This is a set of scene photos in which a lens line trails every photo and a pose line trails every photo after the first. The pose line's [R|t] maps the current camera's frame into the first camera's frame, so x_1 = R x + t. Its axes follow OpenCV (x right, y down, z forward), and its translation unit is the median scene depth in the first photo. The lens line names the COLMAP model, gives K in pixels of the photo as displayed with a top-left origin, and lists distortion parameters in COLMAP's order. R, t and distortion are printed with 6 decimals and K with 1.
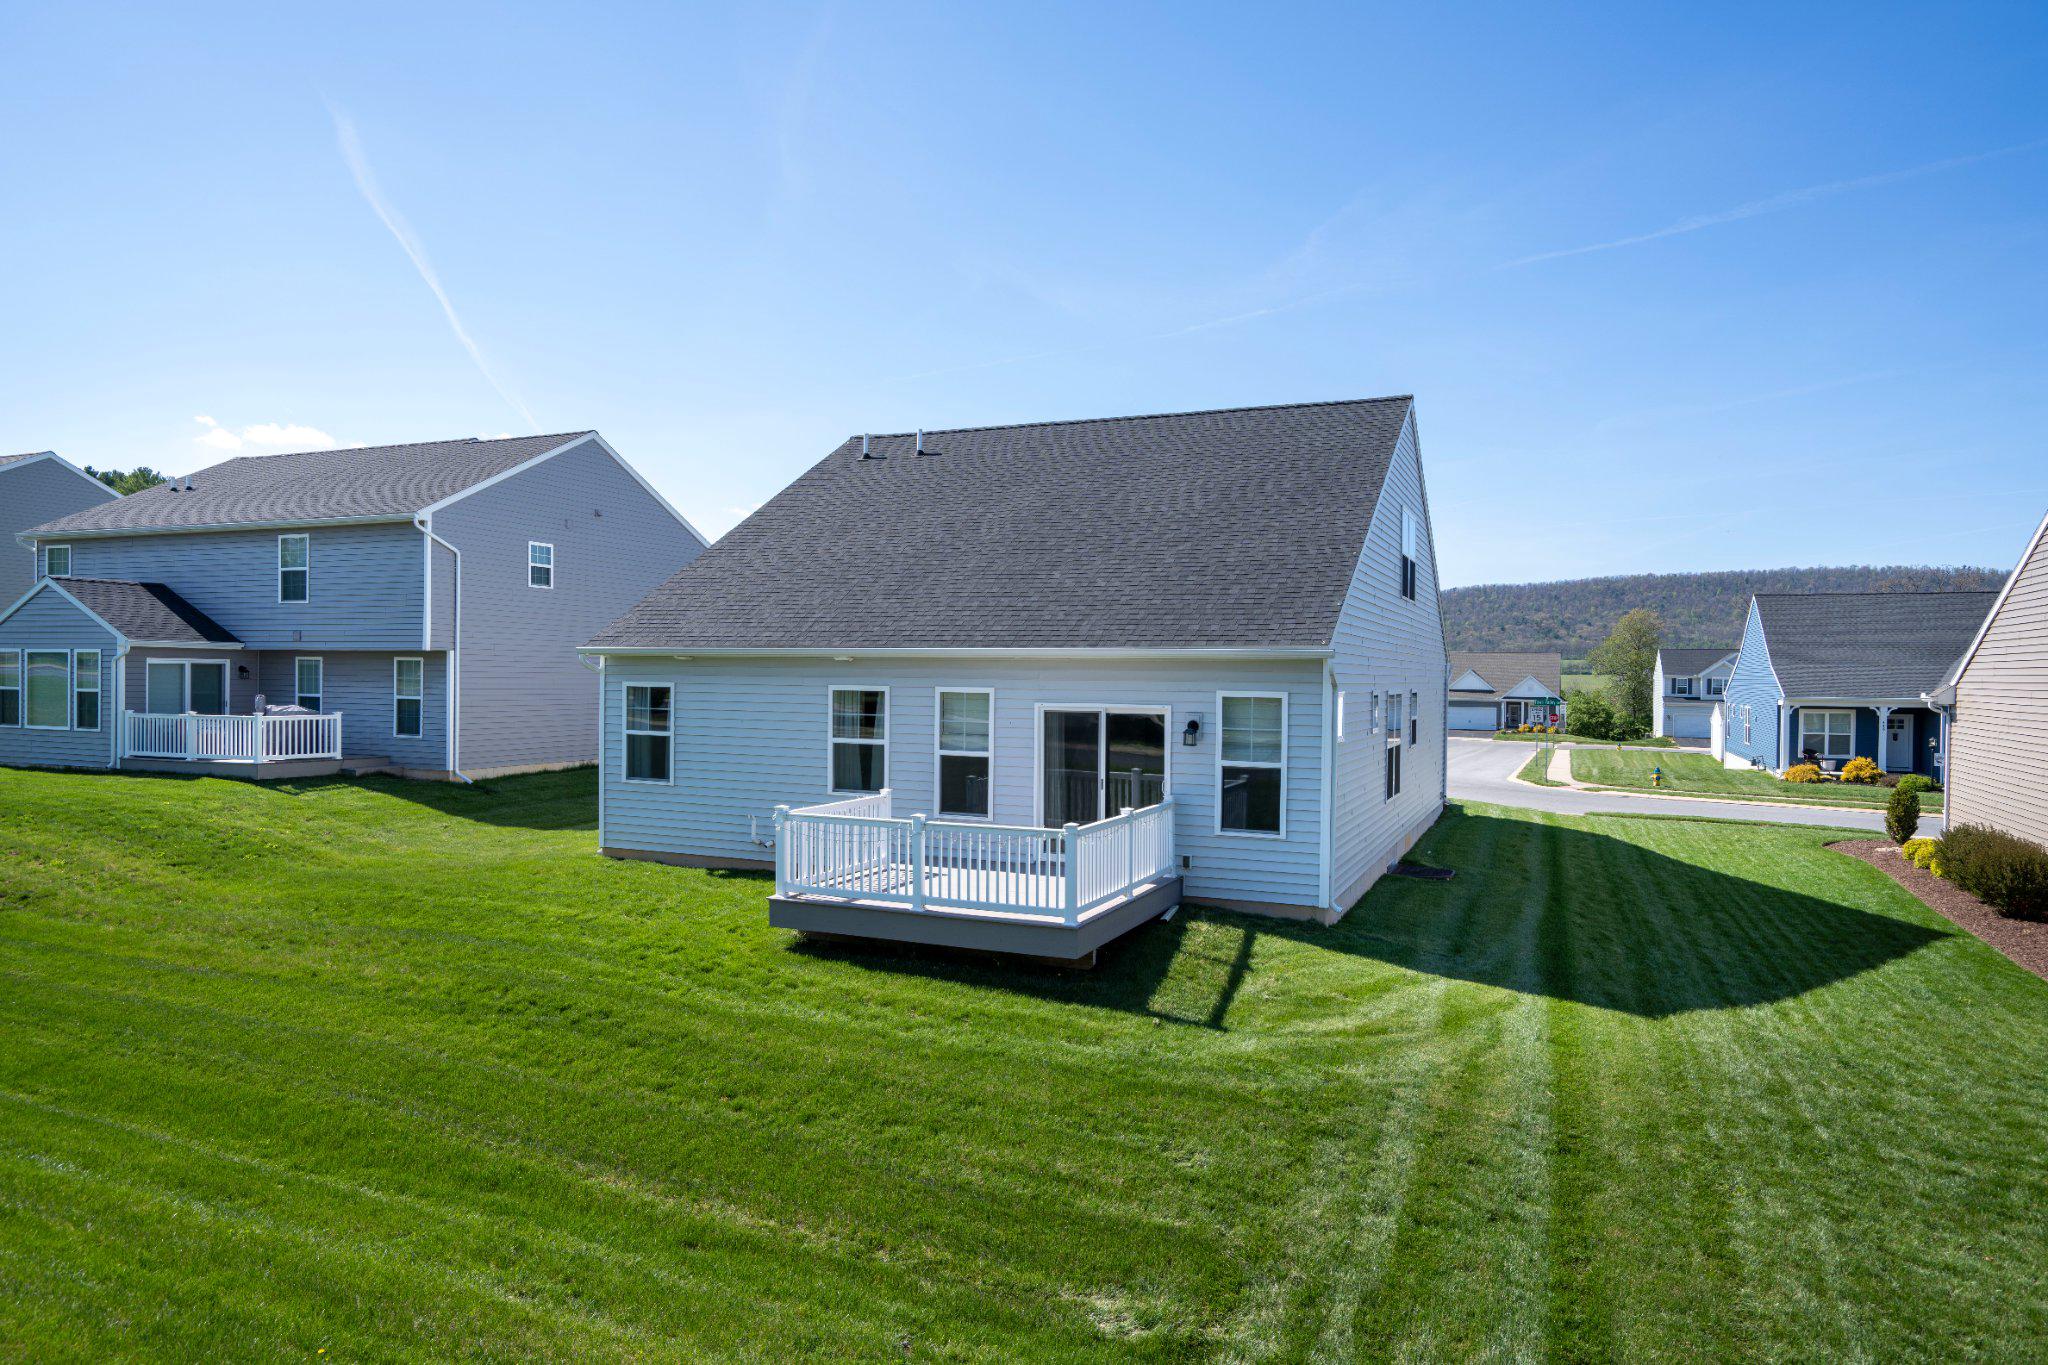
lens RADIAL K [[1268.9, 0, 1022.3], [0, 1268.9, 680.6], [0, 0, 1]] dist [0.006111, 0.001626]
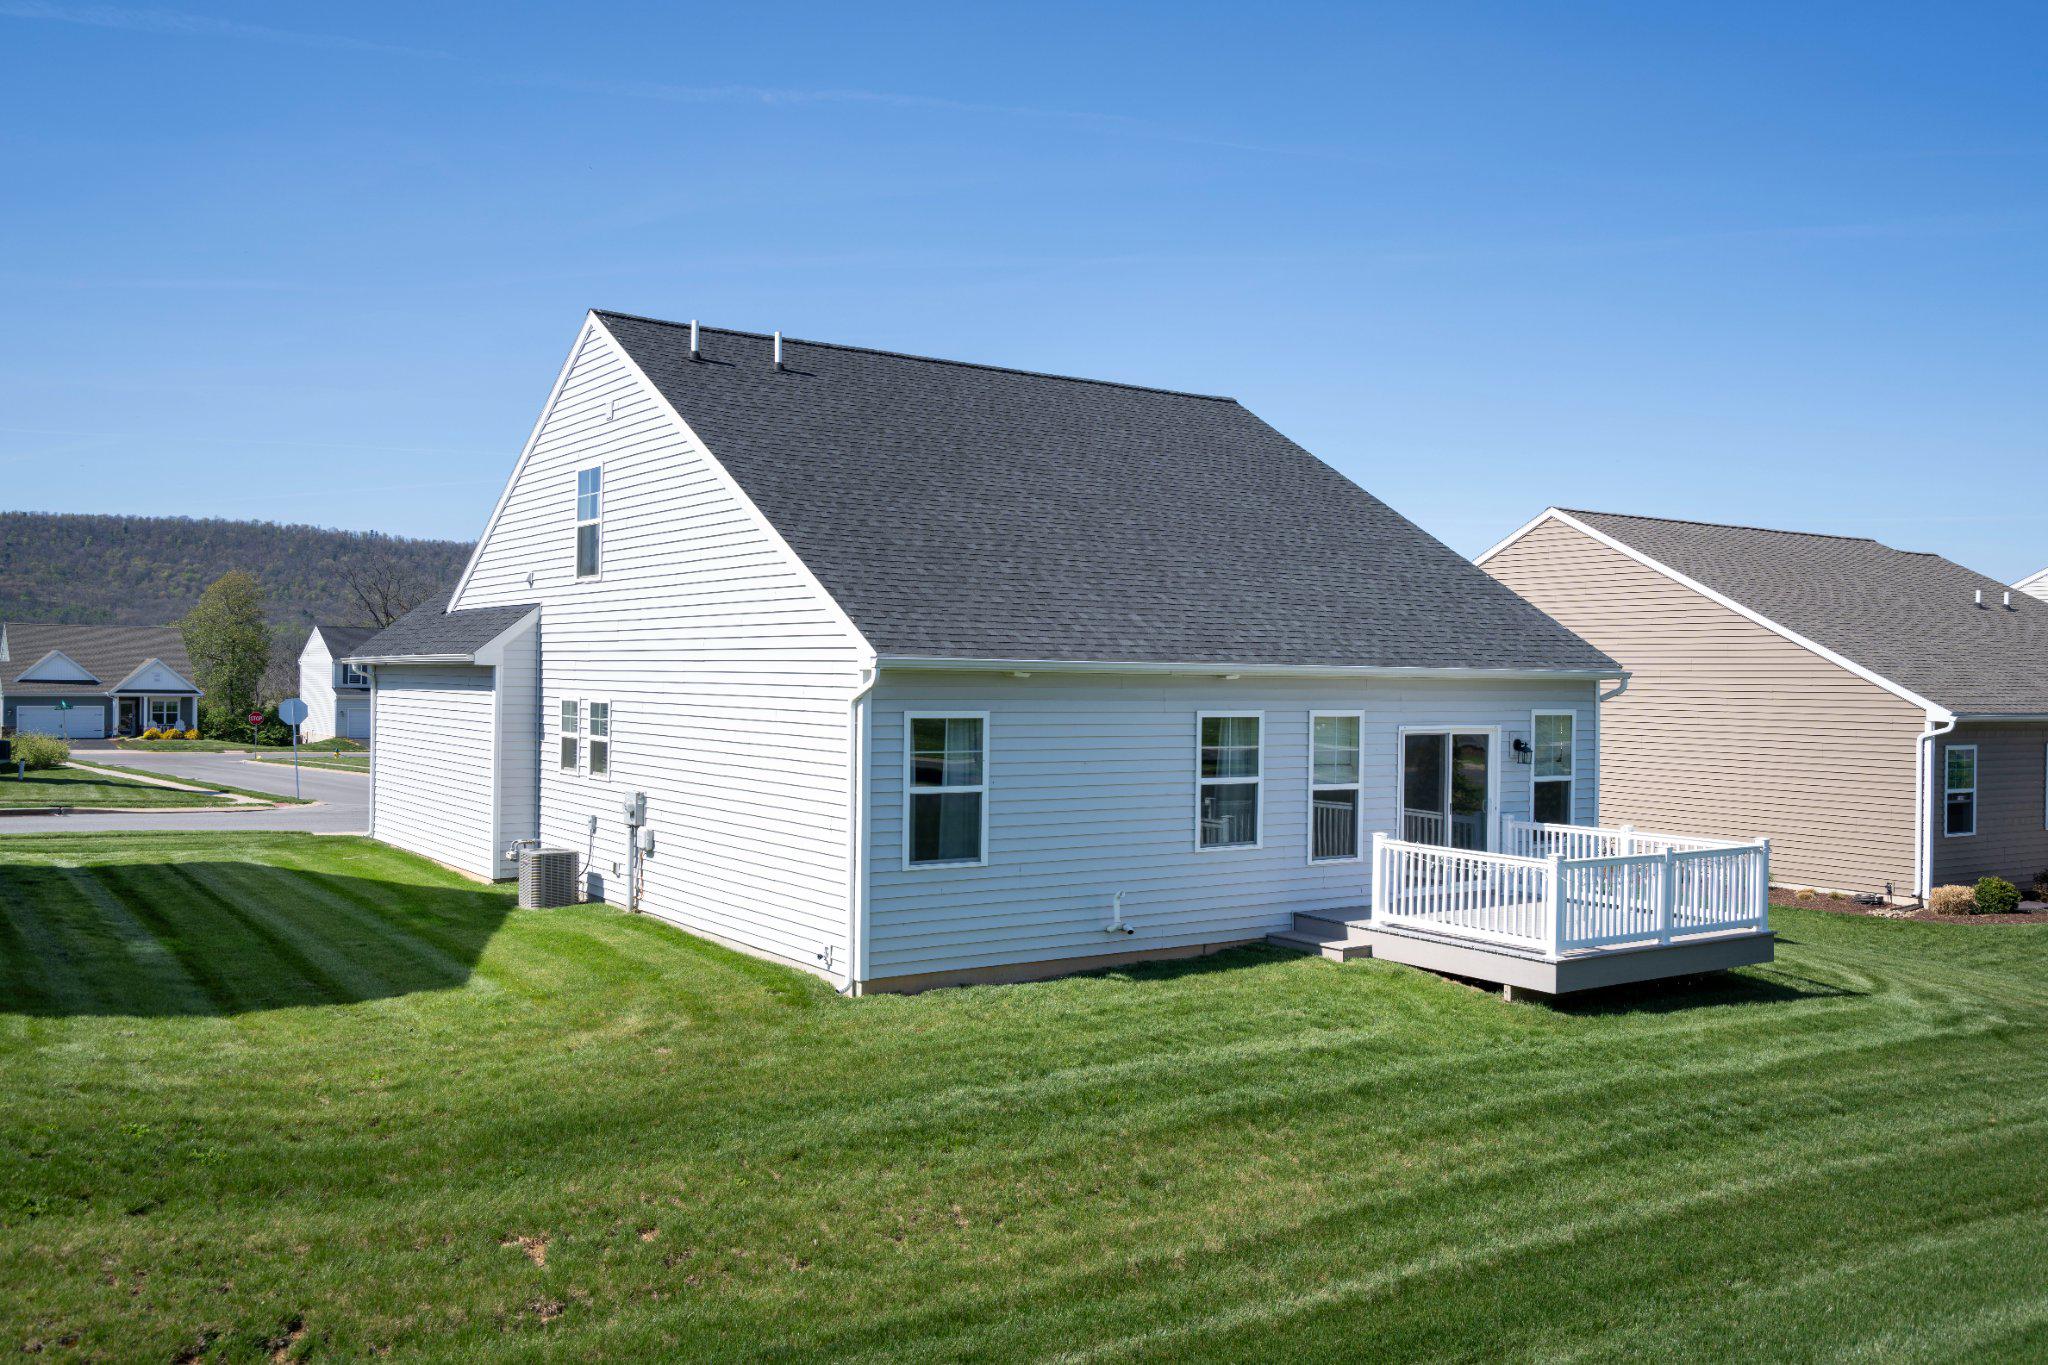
lens RADIAL K [[1691.2, 0, 1029.2], [0, 1691.2, 679.9], [0, 0, 1]] dist [0.020234, 0.017564]
pose [[0.528561, -0.006939, 0.848867, -1.061262], [-0.002784, 0.999947, 0.009907, -0.024990], [-0.848891, -0.007600, 0.528513, 0.530764]]
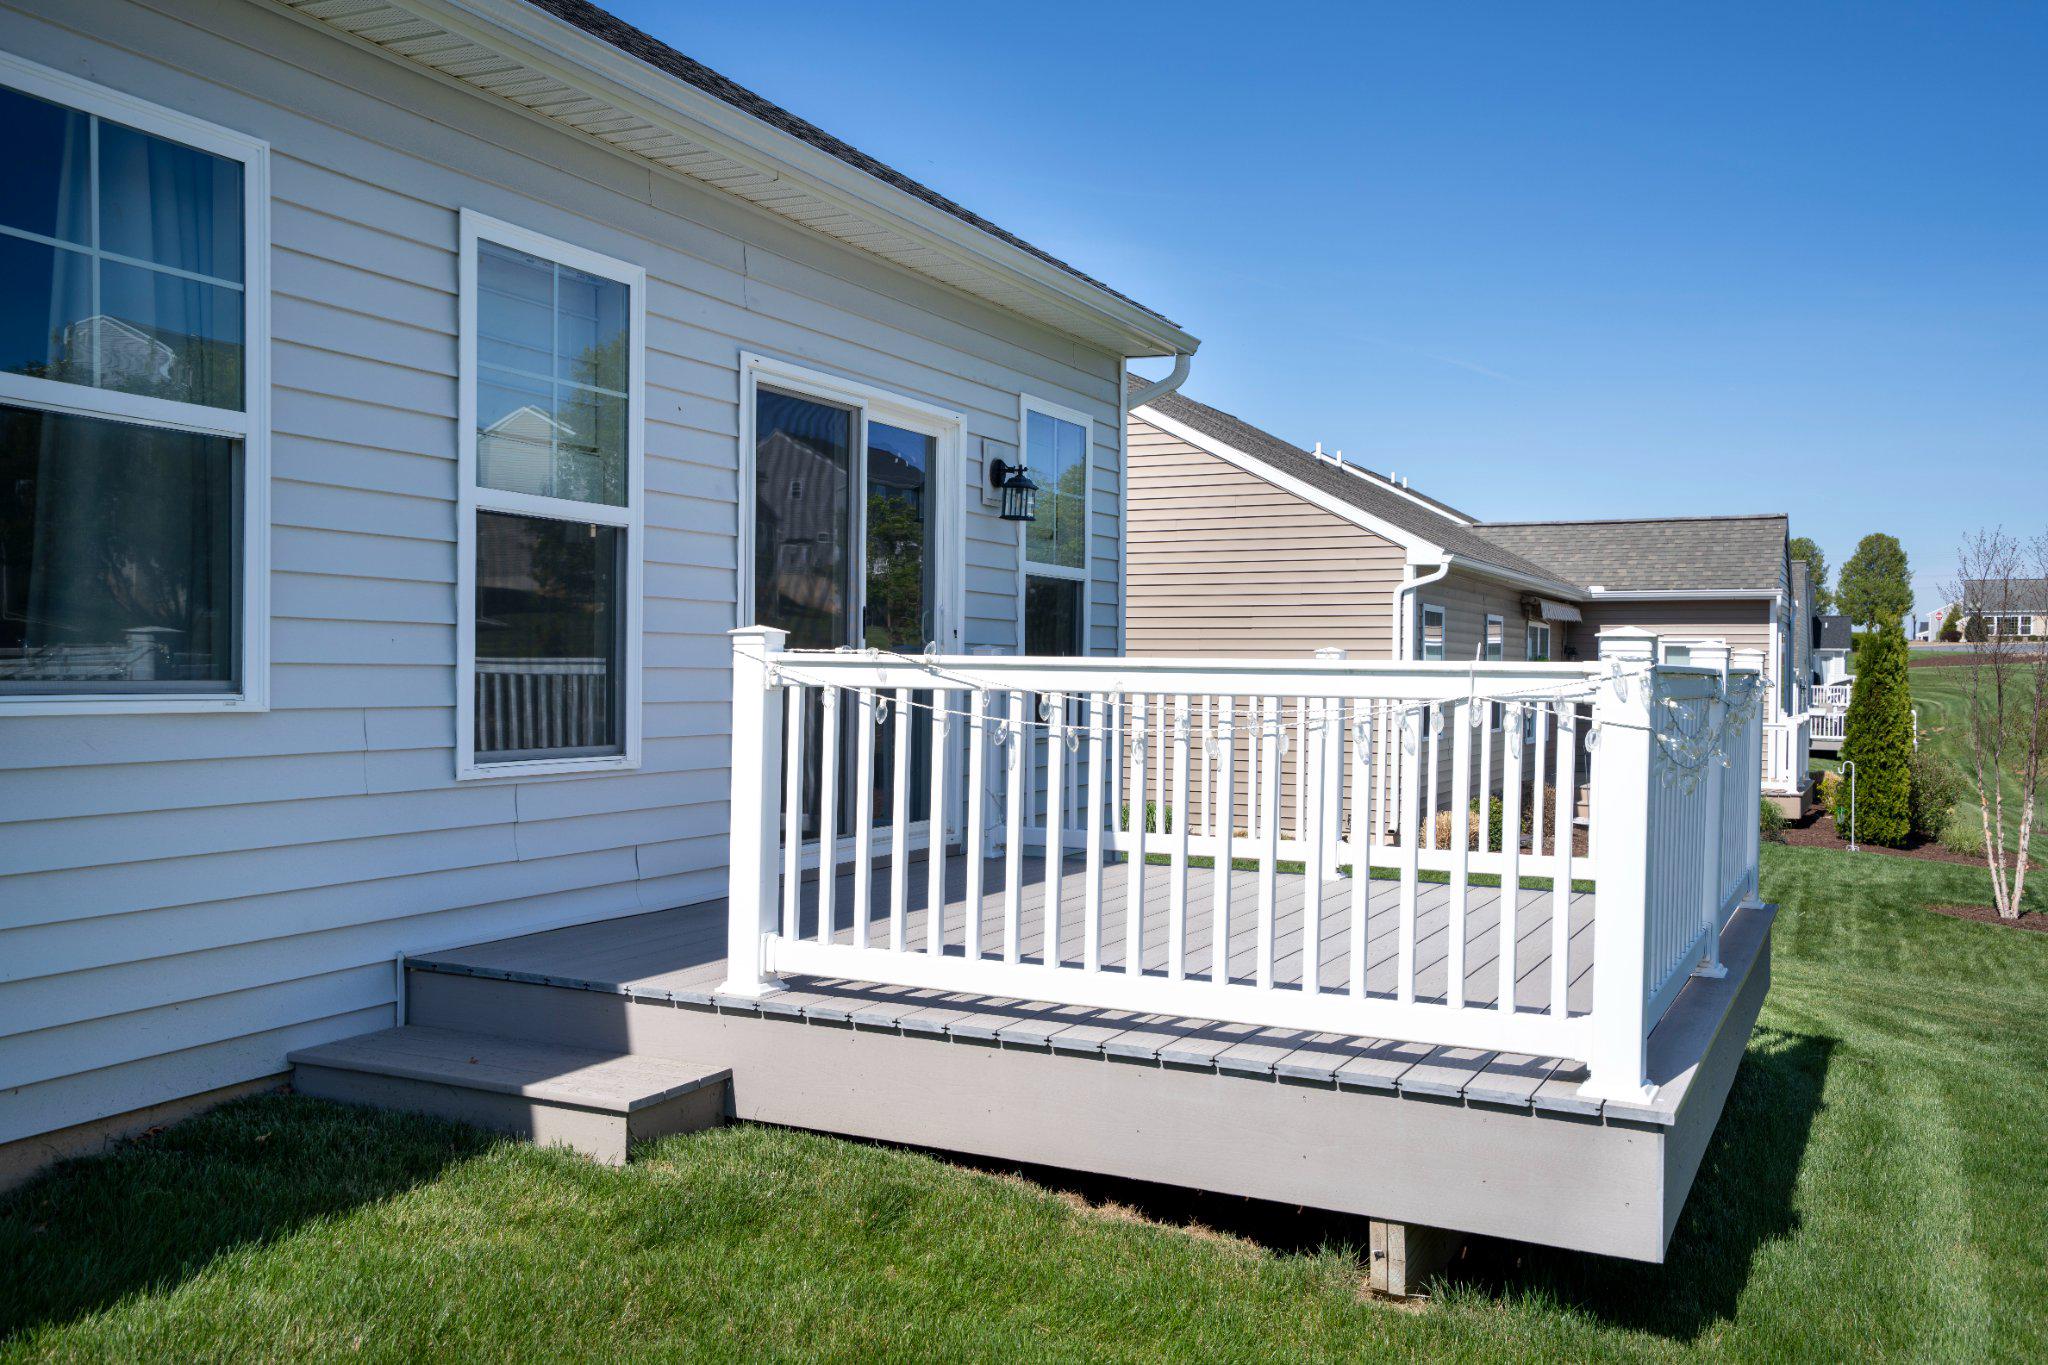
lens RADIAL K [[1752.3, 0, 1031.8], [0, 1752.3, 682.7], [0, 0, 1]] dist [0.029001, 0.004781]
pose [[0.052999, -0.020064, 0.998393, -0.361050], [-0.006485, 0.999770, 0.020435, 0.078024], [-0.998574, -0.007557, 0.052857, 0.829769]]
